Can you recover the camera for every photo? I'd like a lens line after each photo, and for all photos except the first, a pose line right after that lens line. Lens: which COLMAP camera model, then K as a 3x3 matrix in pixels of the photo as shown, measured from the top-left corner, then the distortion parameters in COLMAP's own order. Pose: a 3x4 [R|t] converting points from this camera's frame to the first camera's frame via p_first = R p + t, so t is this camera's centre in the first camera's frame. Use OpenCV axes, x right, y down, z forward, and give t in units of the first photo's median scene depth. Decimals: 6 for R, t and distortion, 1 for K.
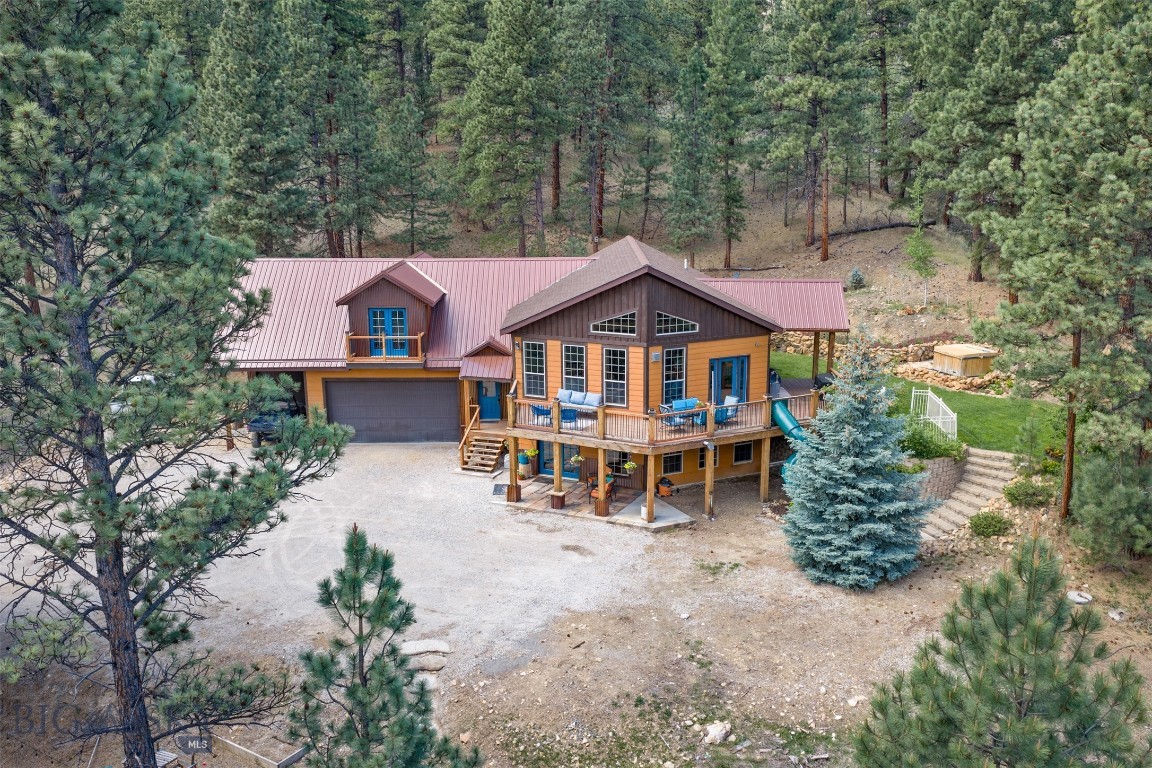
lens RADIAL K [[952.6, 0, 574.6], [0, 952.6, 438.6], [0, 0, 1]] dist [0.007089, -0.001382]
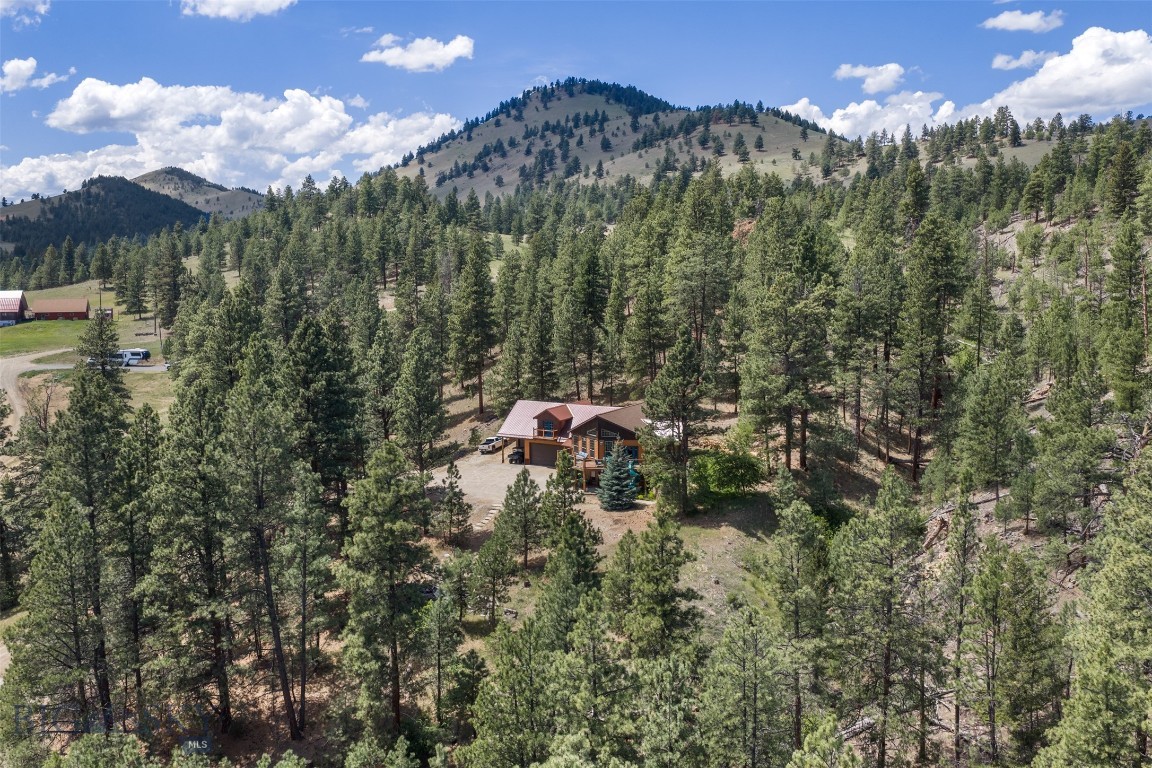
lens RADIAL K [[927.6, 0, 576.0], [0, 927.6, 384.0], [0, 0, 1]] dist [-0.002270, -0.000137]
pose [[0.876004, 0.047662, -0.479943, 1.418975], [-0.118323, 0.985932, -0.118057, 0.091203], [0.467564, 0.160207, 0.869320, -1.681709]]
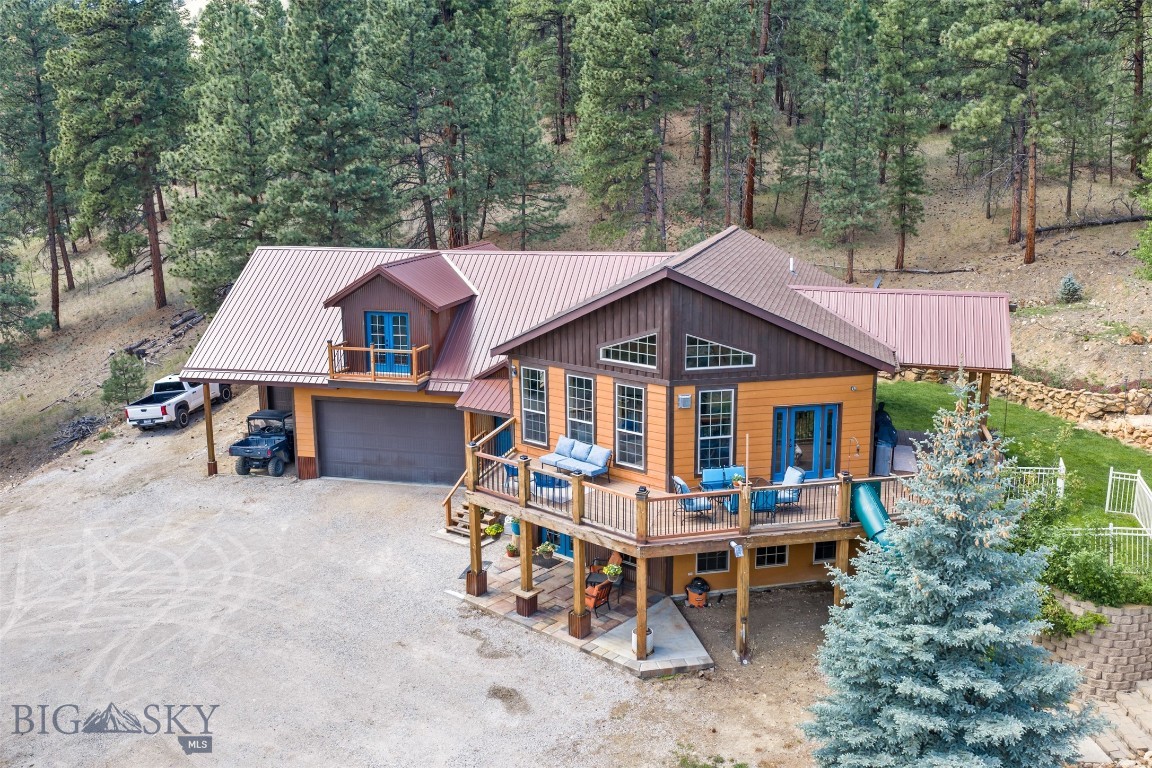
lens RADIAL K [[968.6, 0, 576.0], [0, 968.6, 384.0], [0, 0, 1]] dist [-0.001035, -0.002862]
pose [[0.971362, 0.050969, -0.232075, 0.160823], [-0.062410, 0.997157, -0.042219, -0.061217], [0.229263, 0.055494, 0.971781, 0.300008]]
